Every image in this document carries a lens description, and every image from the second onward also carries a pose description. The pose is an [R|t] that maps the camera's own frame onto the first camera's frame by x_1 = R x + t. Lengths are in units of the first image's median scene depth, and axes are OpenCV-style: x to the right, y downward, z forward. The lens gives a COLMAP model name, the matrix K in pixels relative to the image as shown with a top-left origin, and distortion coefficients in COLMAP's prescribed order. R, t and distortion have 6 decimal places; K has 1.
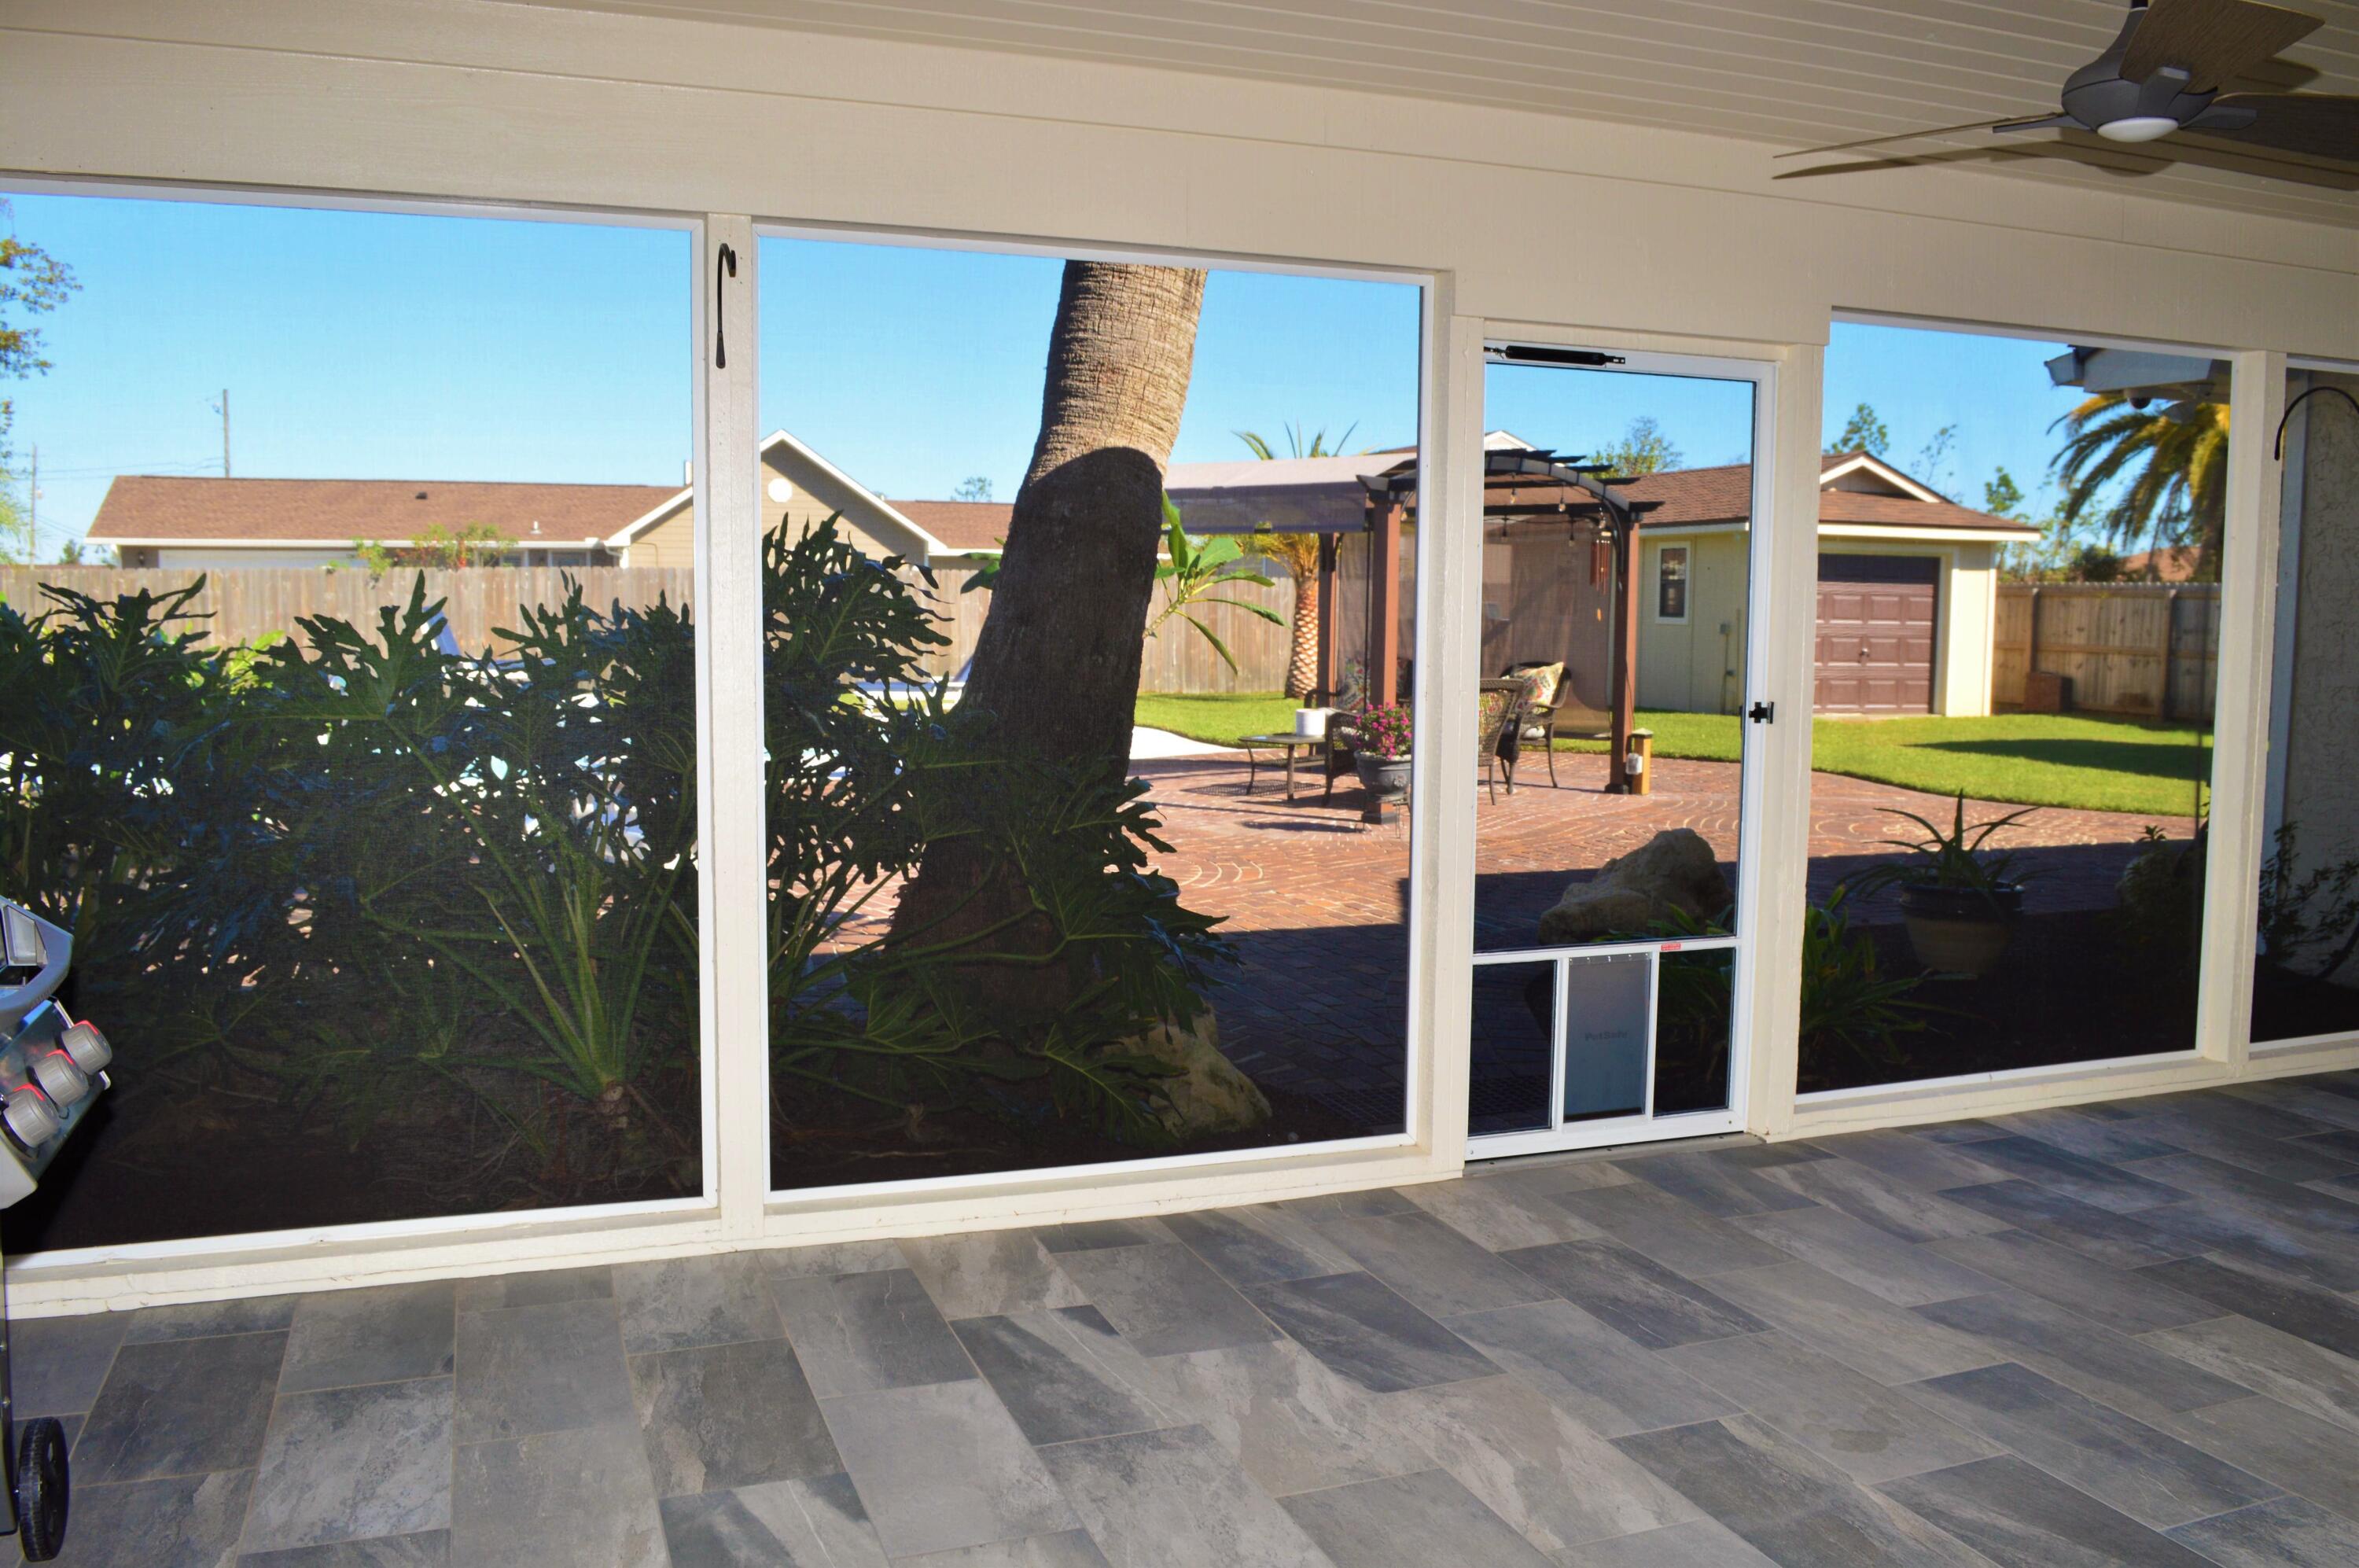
lens RADIAL K [[1884.2, 0, 1179.8], [0, 1884.2, 786.8], [0, 0, 1]] dist [-0.072271, -0.001953]
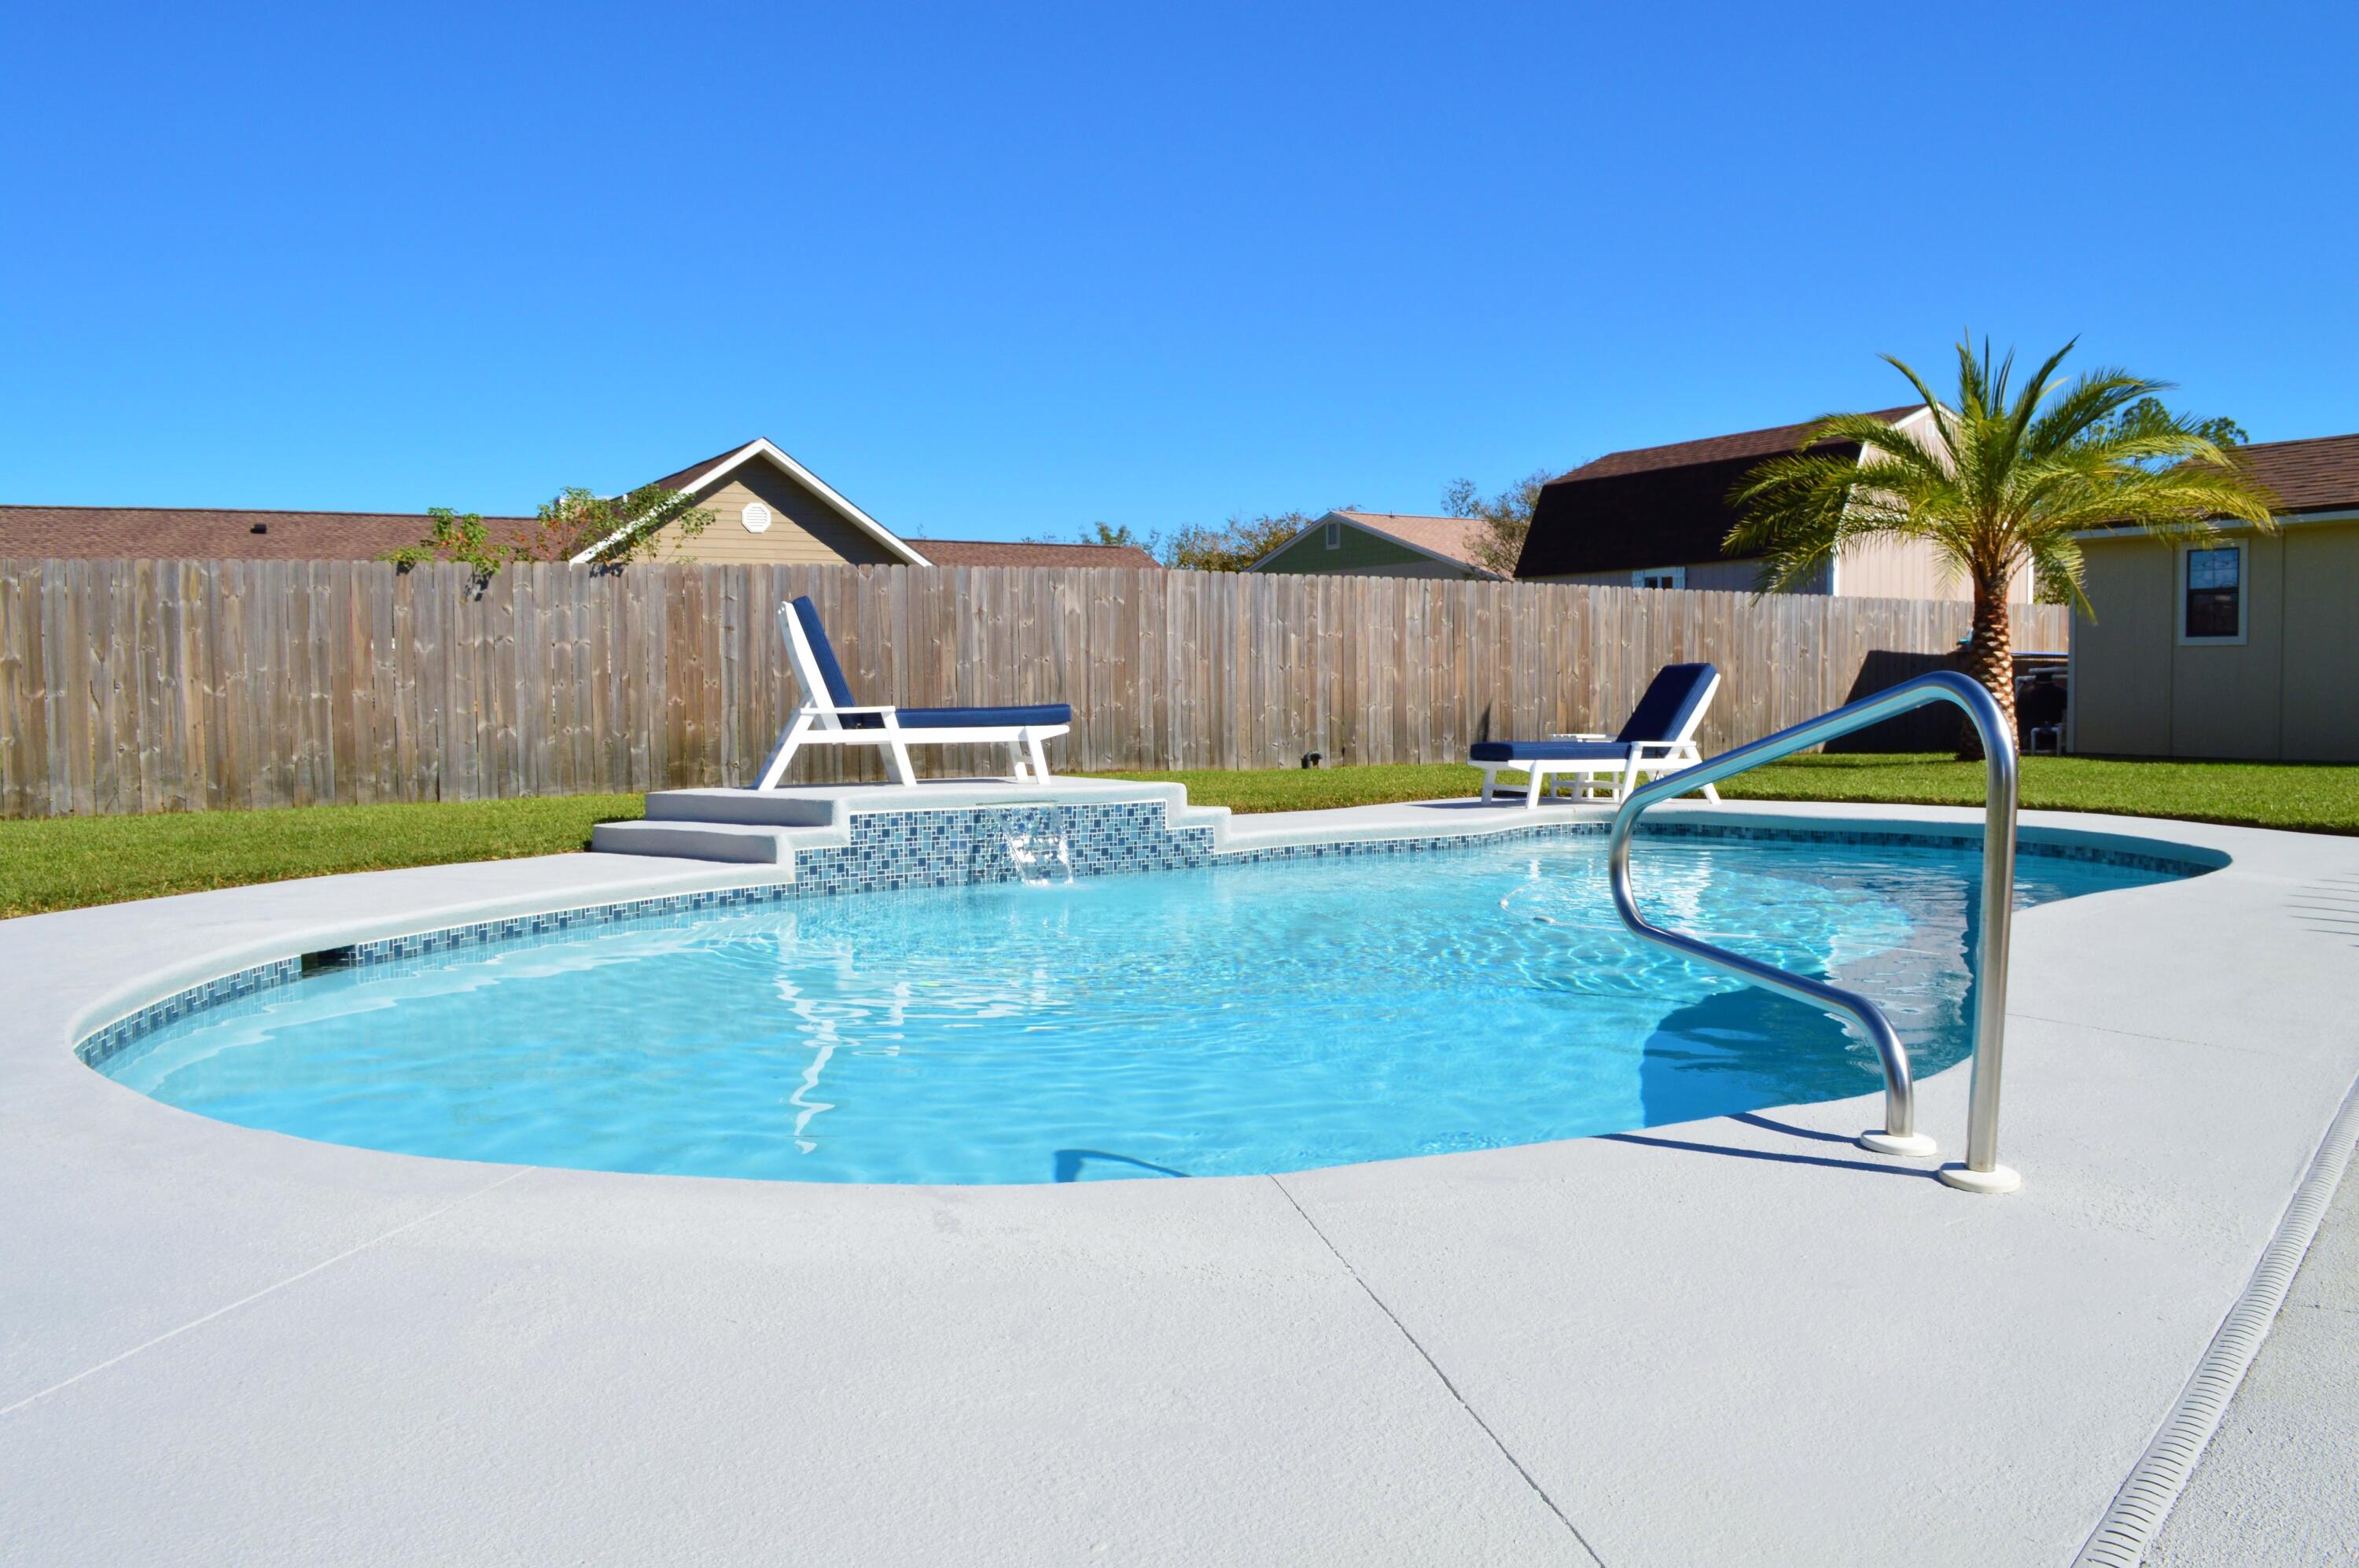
lens RADIAL K [[1884.2, 0, 1174.3], [0, 1884.2, 783.8], [0, 0, 1]] dist [-0.072271, -0.001953]
pose [[0.988473, -0.028084, 0.148772, -0.307519], [0.034410, 0.998602, -0.040122, -0.023783], [-0.147437, 0.044778, 0.988057, 0.424463]]
